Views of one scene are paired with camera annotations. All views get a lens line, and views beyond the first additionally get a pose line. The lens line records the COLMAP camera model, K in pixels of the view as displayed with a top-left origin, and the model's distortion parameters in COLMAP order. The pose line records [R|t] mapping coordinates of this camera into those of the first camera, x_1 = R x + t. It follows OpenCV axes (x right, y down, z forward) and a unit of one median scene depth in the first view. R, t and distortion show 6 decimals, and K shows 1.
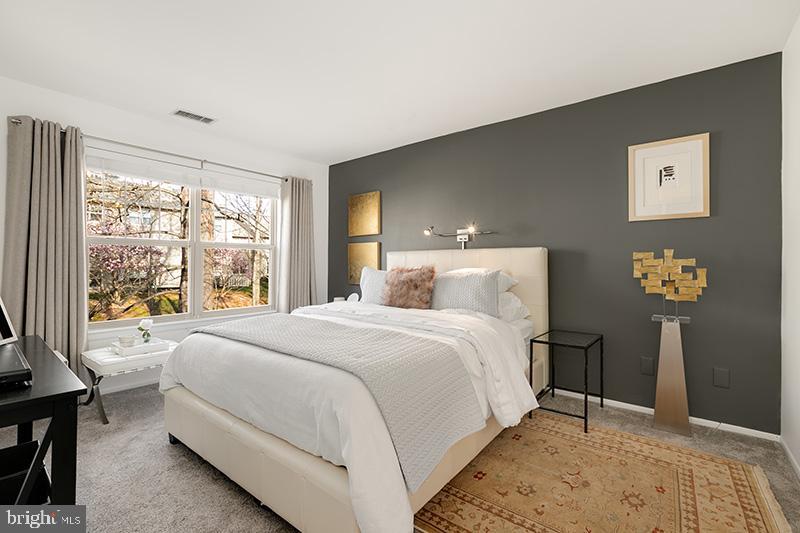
lens RADIAL K [[355.1, 0, 395.5], [0, 355.1, 262.9], [0, 0, 1]] dist [-0.001704, 0.000608]
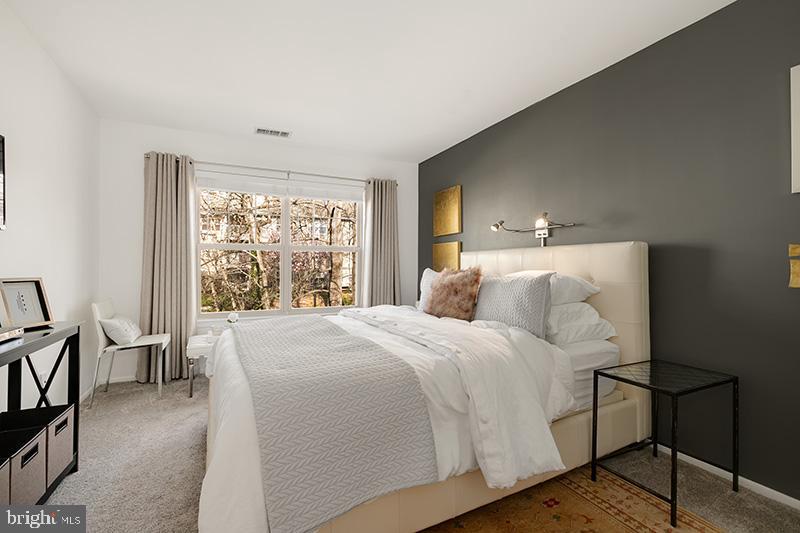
lens RADIAL K [[356.2, 0, 397.1], [0, 356.2, 267.2], [0, 0, 1]] dist [-0.001277, 0.000595]
pose [[0.909986, 0.001349, -0.414637, 0.276956], [0.000653, 0.999989, 0.004687, 0.004047], [0.414638, -0.004536, 0.909975, 0.162162]]
